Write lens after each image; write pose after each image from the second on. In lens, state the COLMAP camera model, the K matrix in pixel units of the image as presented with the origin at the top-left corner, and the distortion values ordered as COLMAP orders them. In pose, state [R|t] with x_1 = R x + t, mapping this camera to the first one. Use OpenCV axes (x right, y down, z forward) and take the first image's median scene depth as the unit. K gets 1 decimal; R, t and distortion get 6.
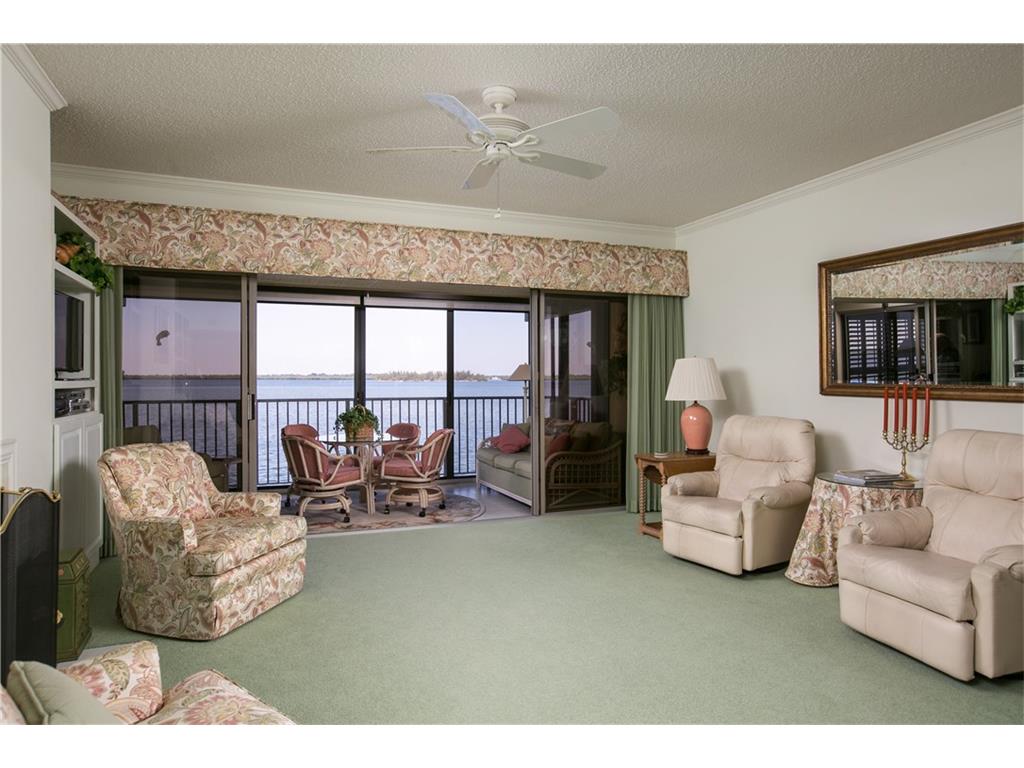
lens RADIAL K [[647.0, 0, 516.0], [0, 647.0, 379.6], [0, 0, 1]] dist [-0.049601, 0.081709]
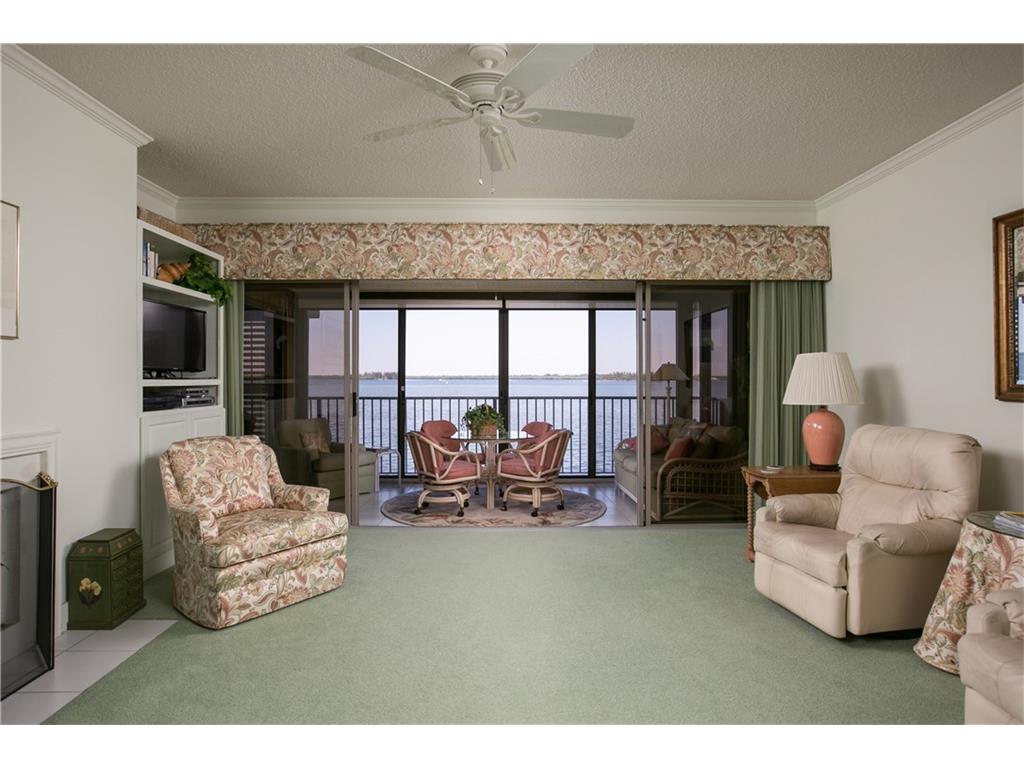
lens RADIAL K [[583.6, 0, 512.6], [0, 583.6, 379.5], [0, 0, 1]] dist [-0.053435, 0.050830]
pose [[0.932780, 0.001221, -0.360443, 0.160478], [-0.001252, 0.999999, 0.000148, 0.000632], [0.360443, 0.000313, 0.932781, 0.160016]]
